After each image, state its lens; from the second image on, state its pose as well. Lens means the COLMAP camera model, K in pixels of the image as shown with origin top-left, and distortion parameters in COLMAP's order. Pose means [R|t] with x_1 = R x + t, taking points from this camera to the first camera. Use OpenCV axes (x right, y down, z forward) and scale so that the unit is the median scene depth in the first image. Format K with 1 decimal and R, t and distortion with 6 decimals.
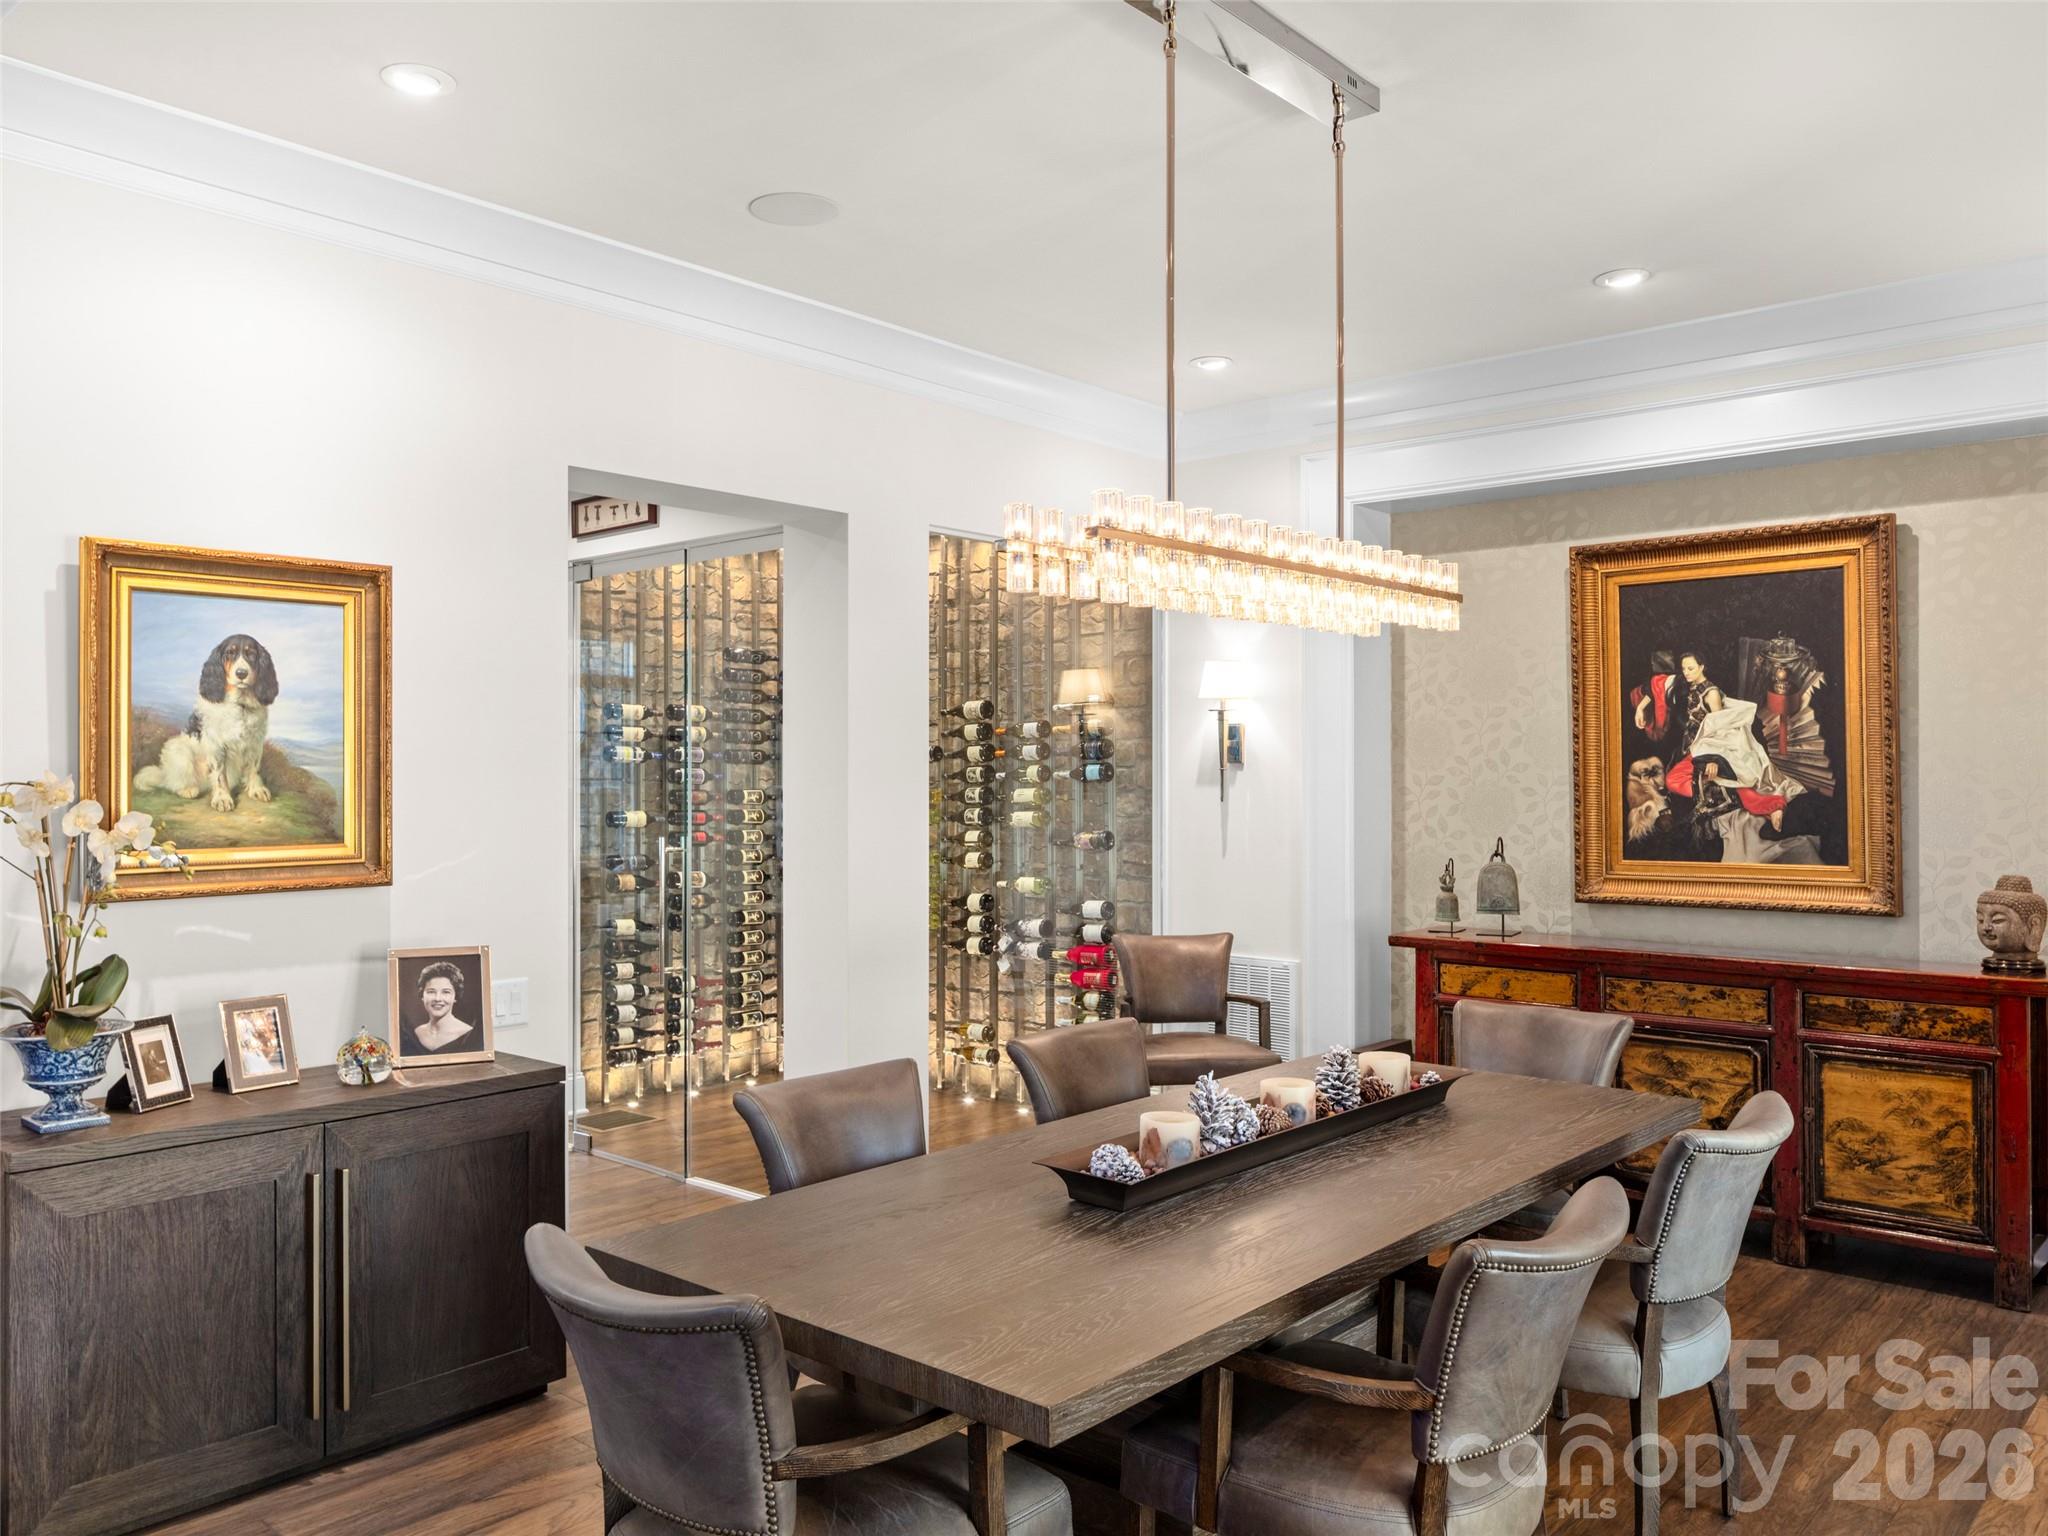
lens RADIAL K [[1564.0, 0, 1017.2], [0, 1564.0, 766.5], [0, 0, 1]] dist [-0.007067, 0.001123]
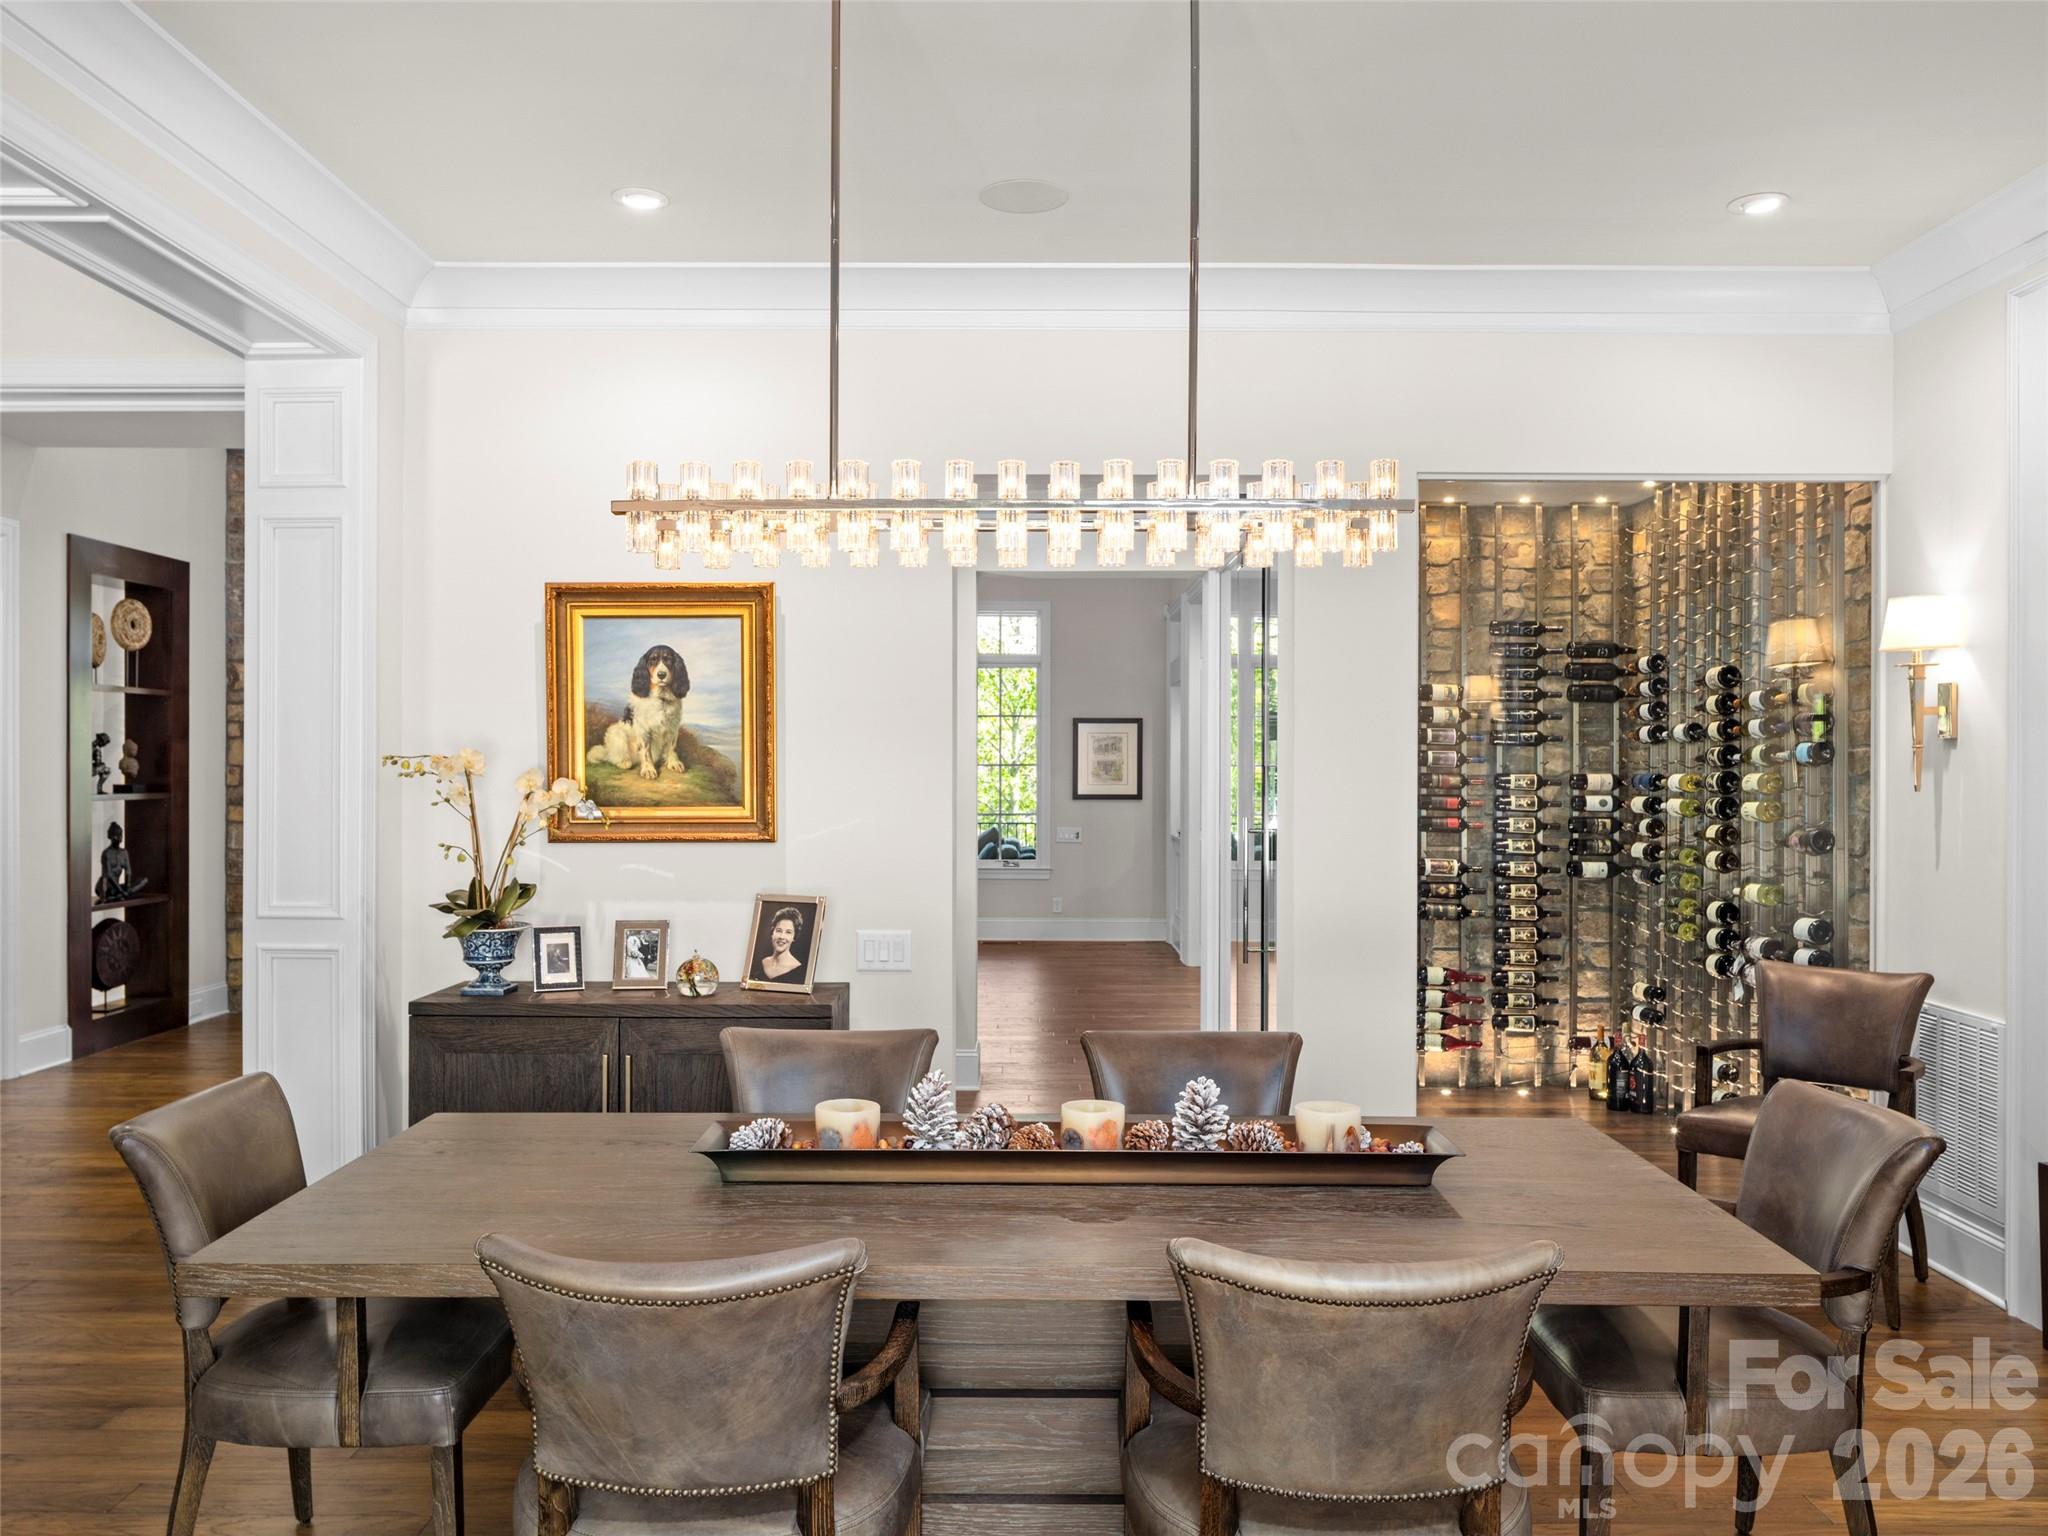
lens RADIAL K [[1564.0, 0, 1017.2], [0, 1564.0, 766.5], [0, 0, 1]] dist [-0.007067, 0.001123]
pose [[0.651666, 0.002134, -0.758503, 0.688708], [0.001802, 0.999989, 0.004362, 0.012291], [0.758504, -0.004209, 0.651655, 0.363534]]
